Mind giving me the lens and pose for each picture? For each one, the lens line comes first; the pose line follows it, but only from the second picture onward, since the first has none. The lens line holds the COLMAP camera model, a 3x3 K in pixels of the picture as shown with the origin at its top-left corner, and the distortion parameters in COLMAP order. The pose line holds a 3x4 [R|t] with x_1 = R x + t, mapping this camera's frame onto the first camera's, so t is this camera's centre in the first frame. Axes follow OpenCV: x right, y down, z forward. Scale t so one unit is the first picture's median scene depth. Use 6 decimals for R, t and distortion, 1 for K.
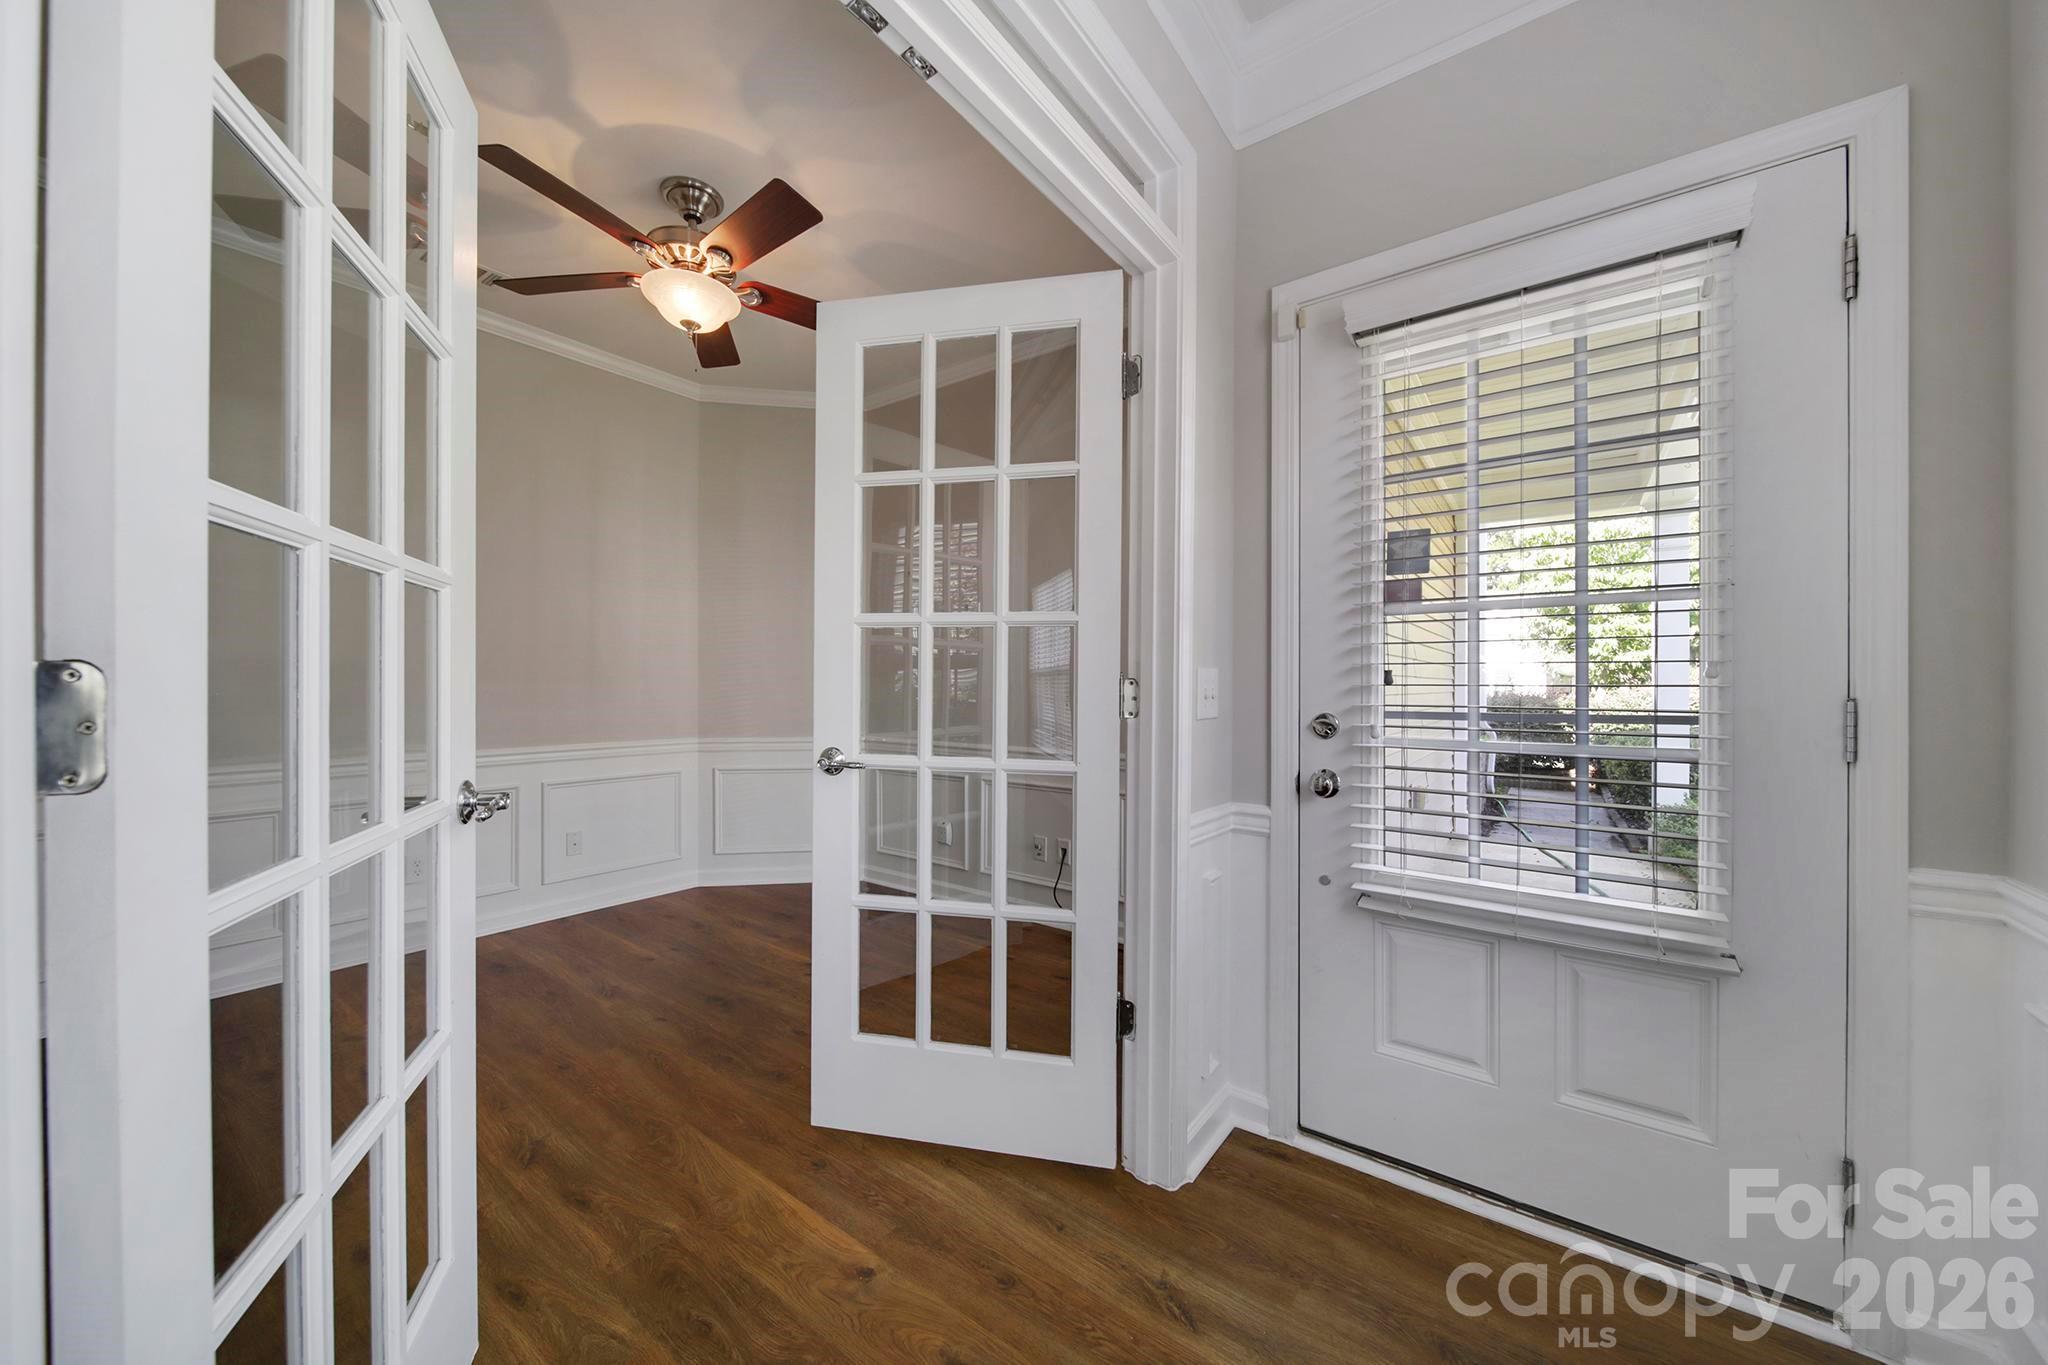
lens RADIAL K [[722.3, 0, 1010.4], [0, 722.3, 681.7], [0, 0, 1]] dist [-0.000264, -0.001587]
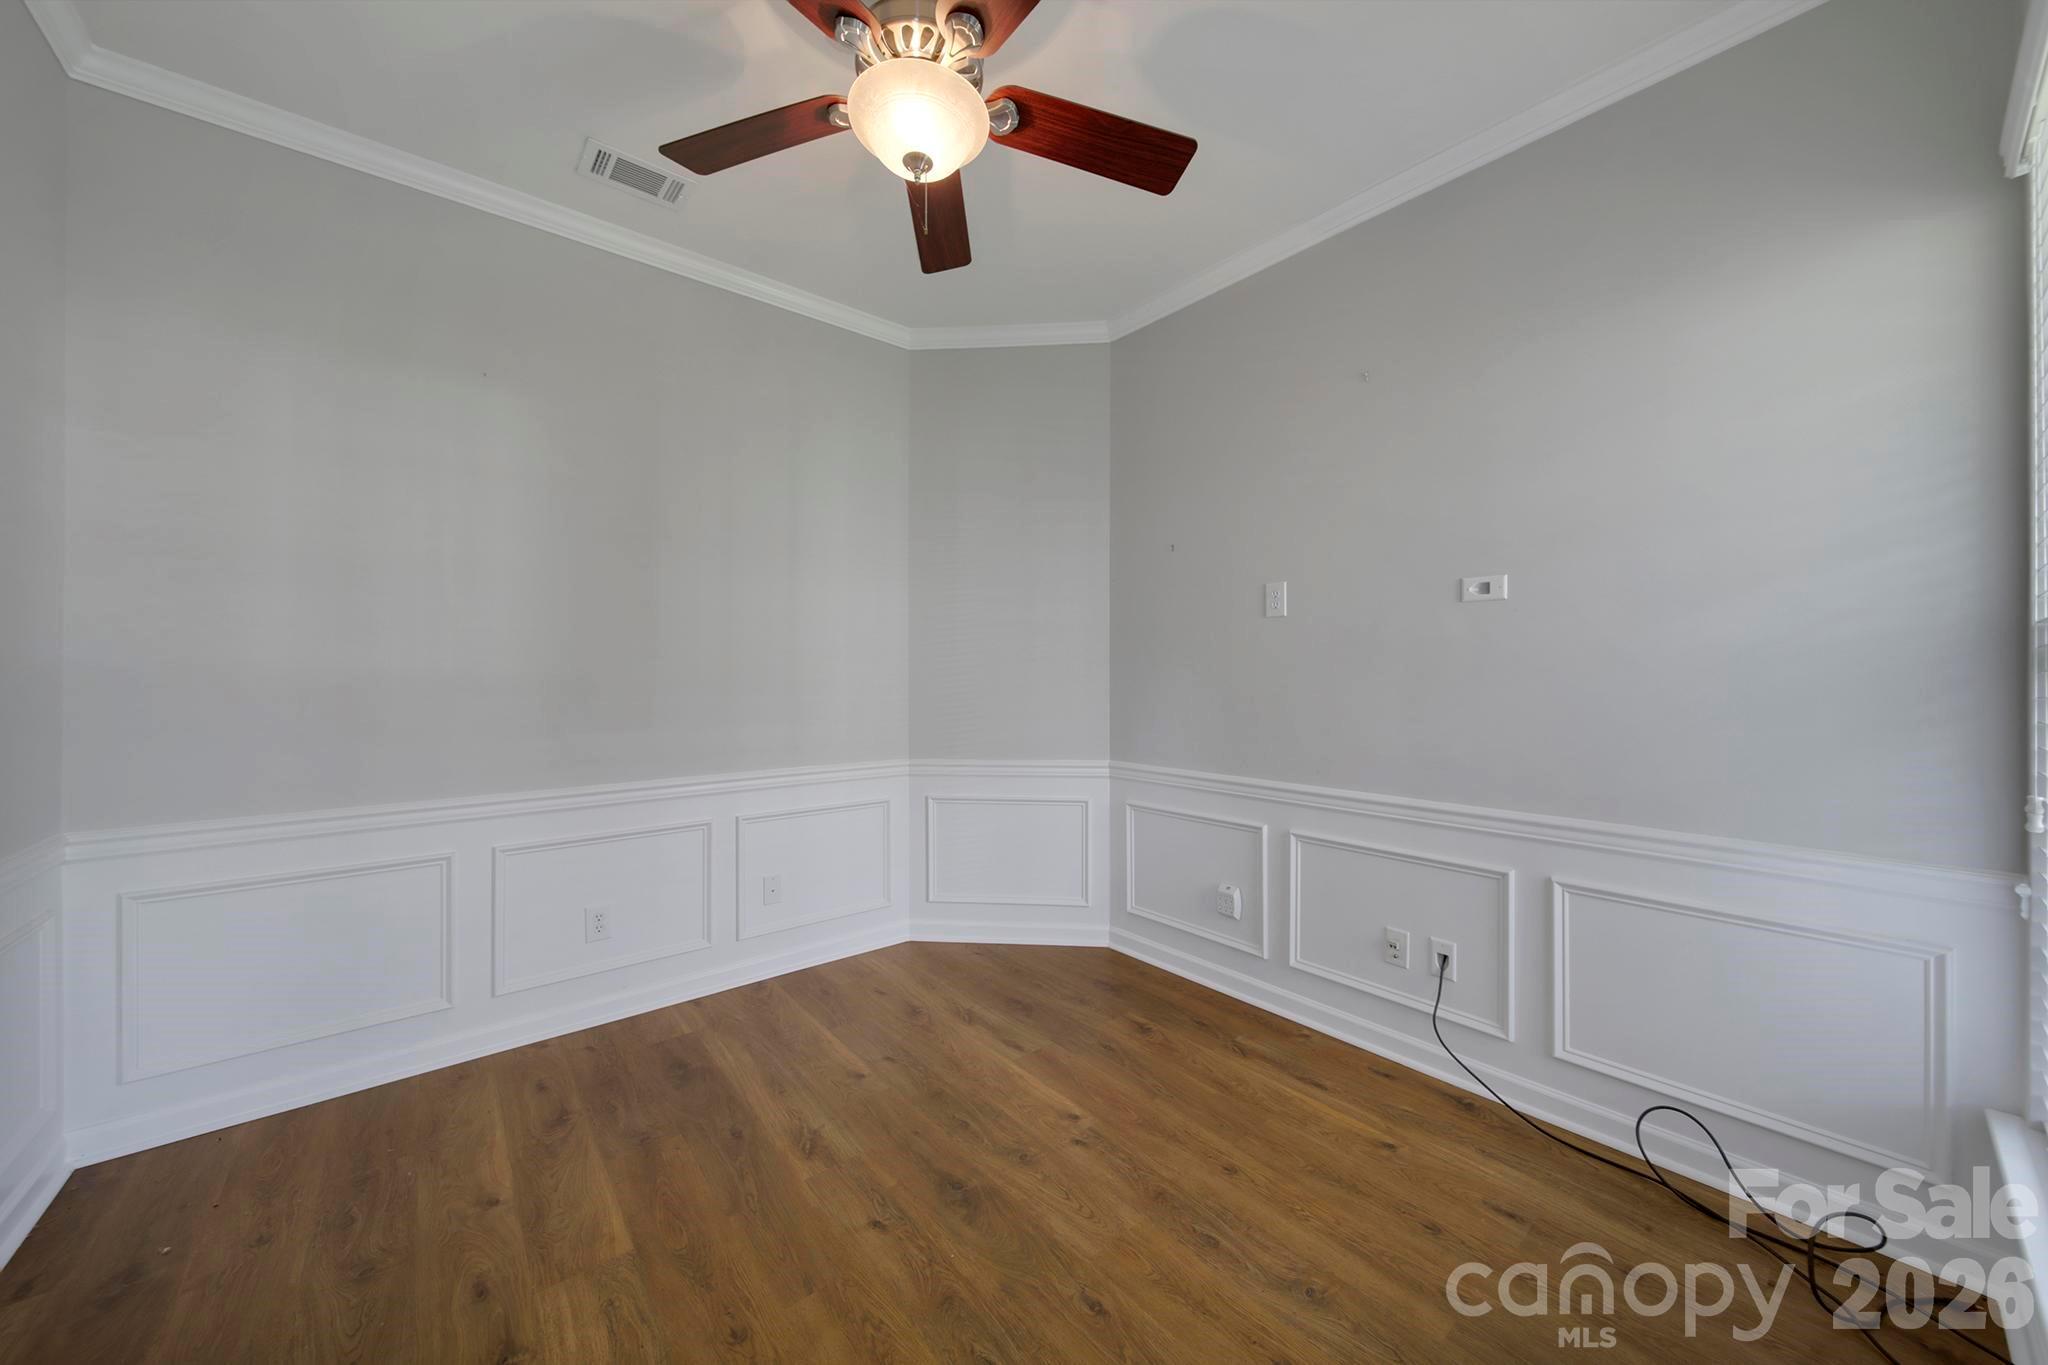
lens RADIAL K [[722.3, 0, 1017.8], [0, 722.3, 652.9], [0, 0, 1]] dist [-0.000264, -0.001587]
pose [[0.972749, -0.015131, -0.231368, -0.147684], [0.009485, 0.999630, -0.025497, -0.027599], [0.231668, 0.022607, 0.972532, 0.278943]]
